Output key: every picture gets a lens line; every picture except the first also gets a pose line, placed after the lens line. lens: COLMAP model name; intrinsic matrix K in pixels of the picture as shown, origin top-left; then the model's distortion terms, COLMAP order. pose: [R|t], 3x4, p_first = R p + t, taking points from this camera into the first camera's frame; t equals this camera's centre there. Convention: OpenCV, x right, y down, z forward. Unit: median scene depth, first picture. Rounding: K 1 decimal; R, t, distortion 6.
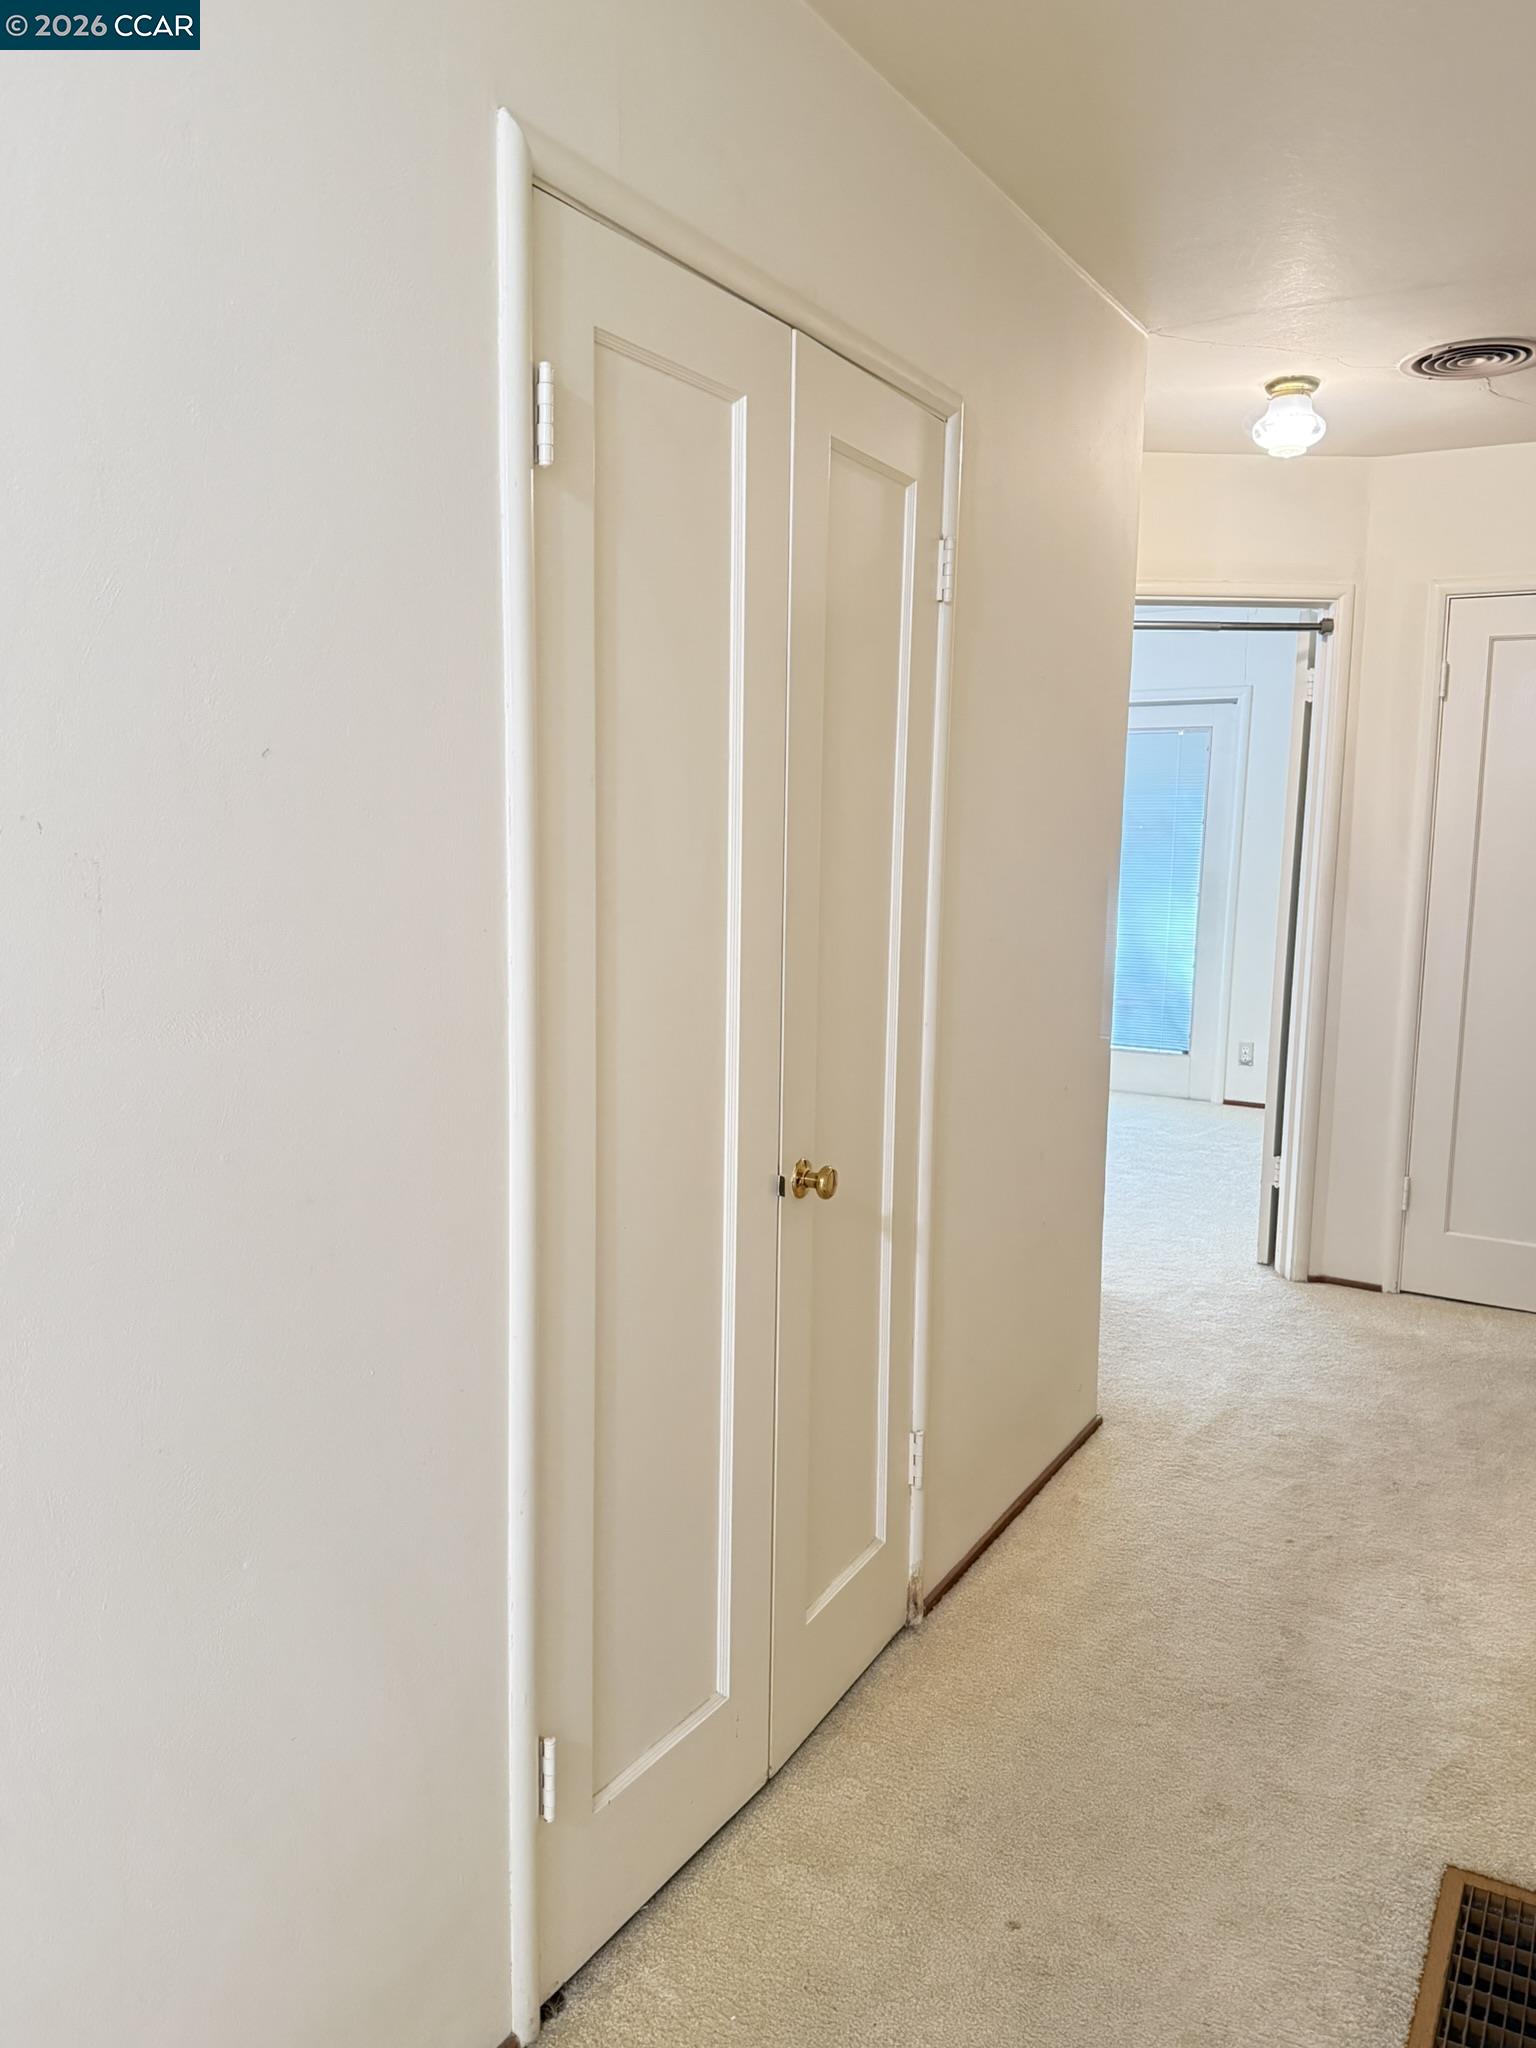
lens RADIAL K [[1532.6, 0, 767.4], [0, 1532.6, 1004.2], [0, 0, 1]] dist [0.014286, -0.016786]
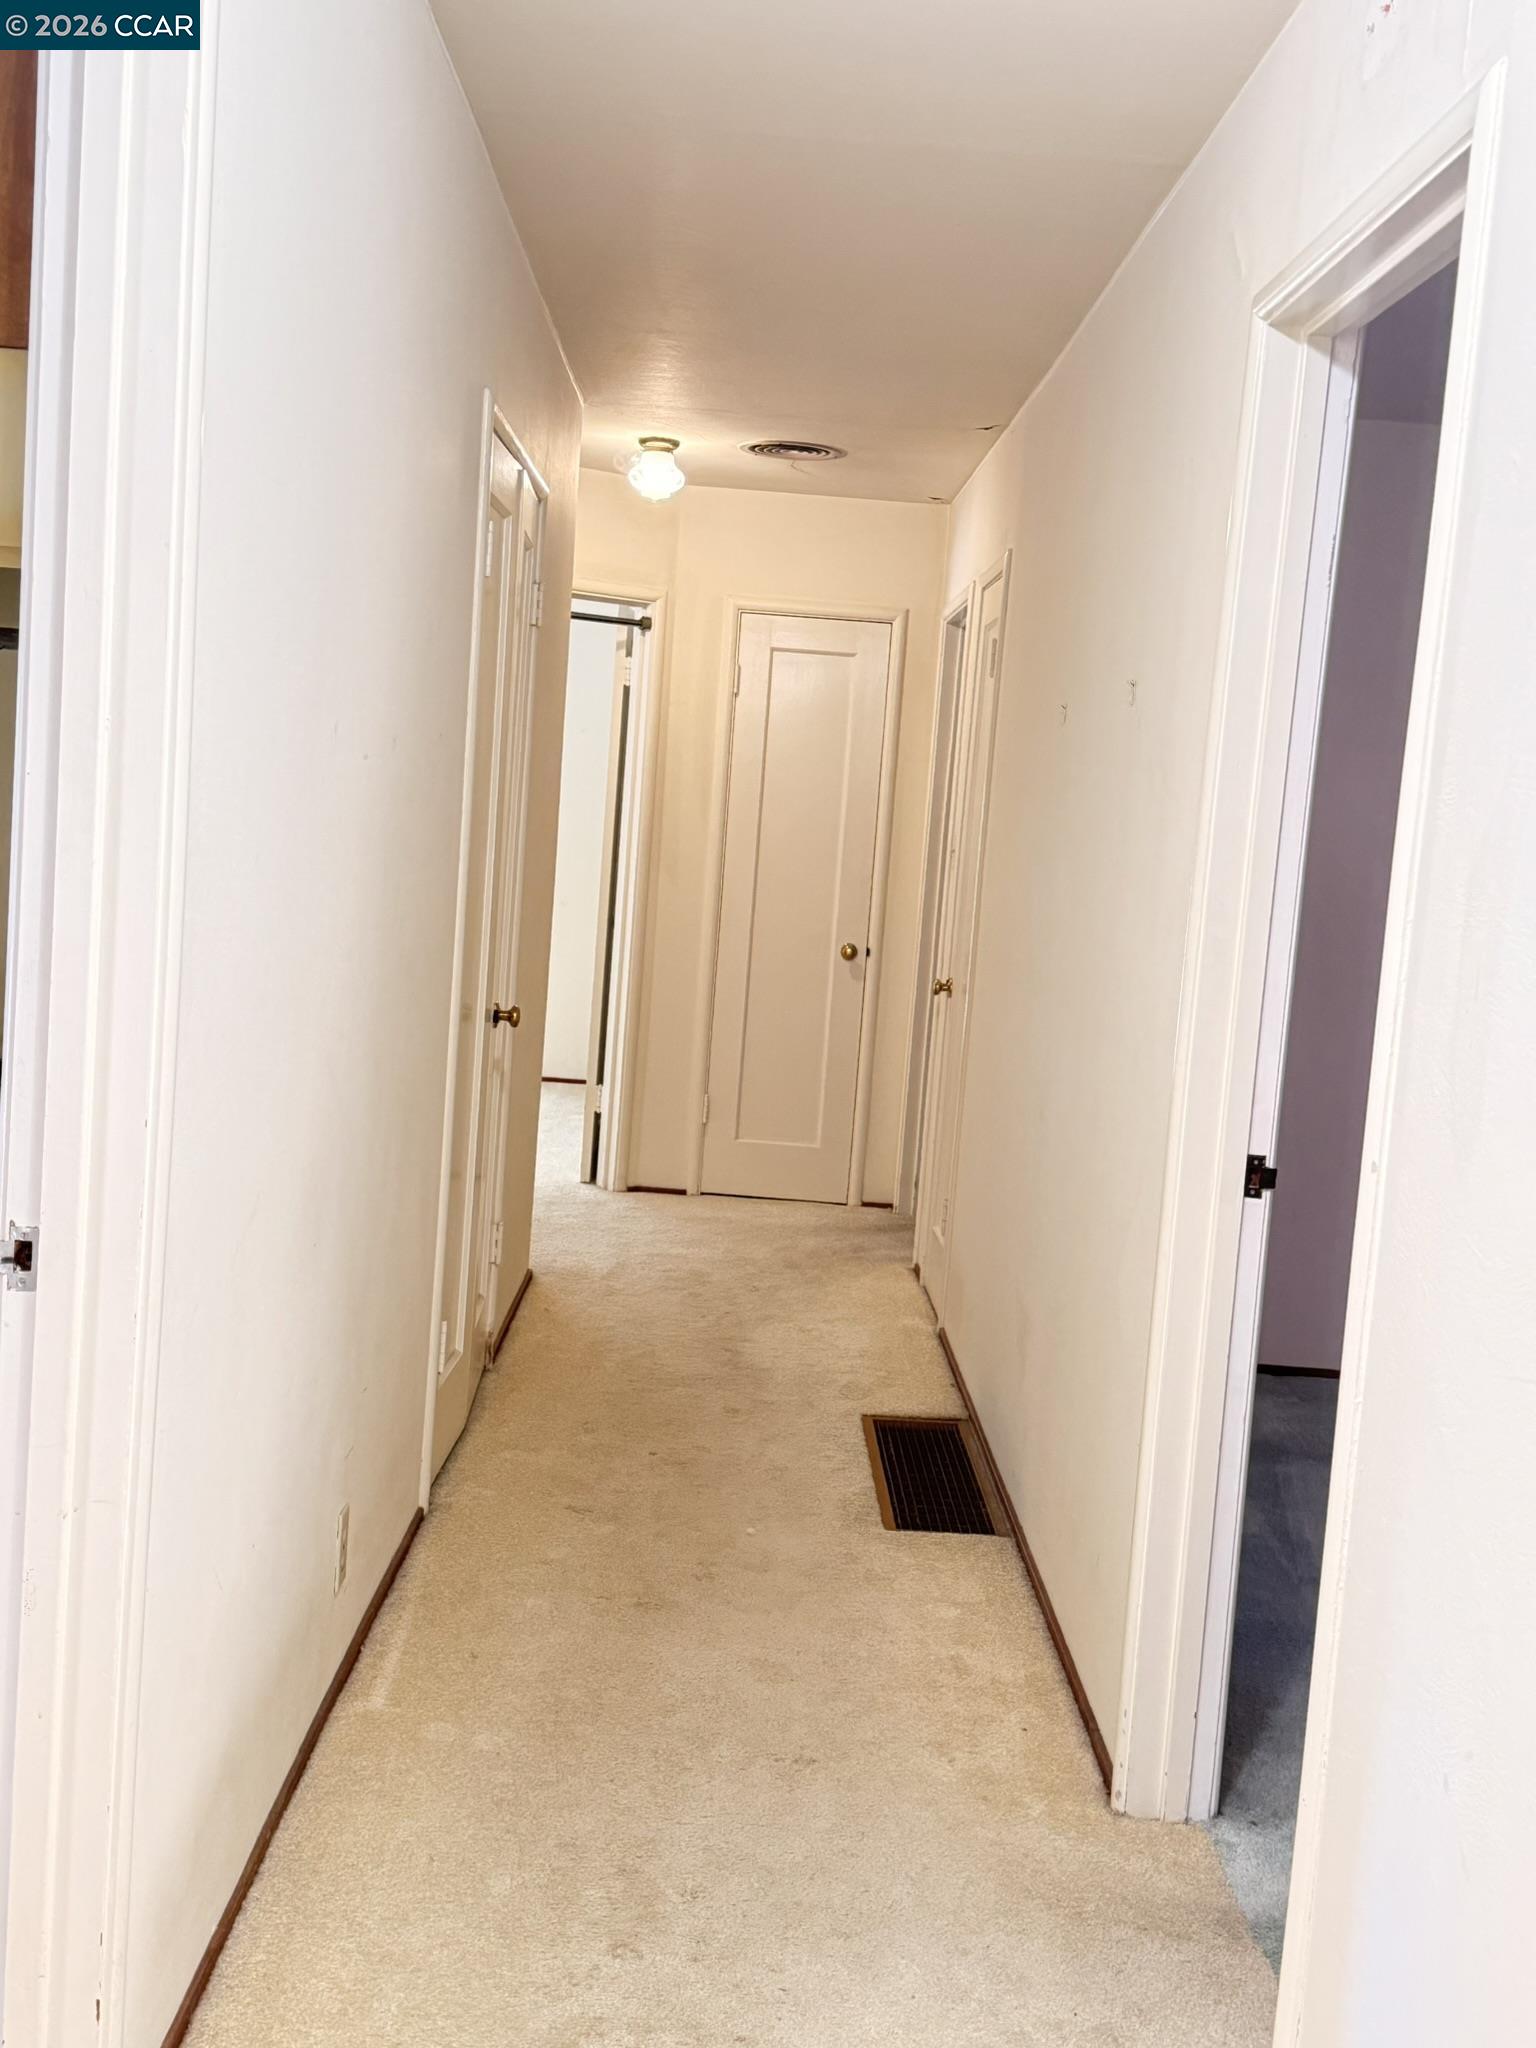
lens RADIAL K [[2259.3, 0, 766.3], [0, 2259.3, 1029.0], [0, 0, 1]] dist [0.026870, 0.000000]
pose [[0.856114, -0.002251, 0.516782, -0.459560], [0.004227, 0.999988, -0.002647, 0.068701], [-0.516770, 0.004451, 0.856113, -0.532167]]
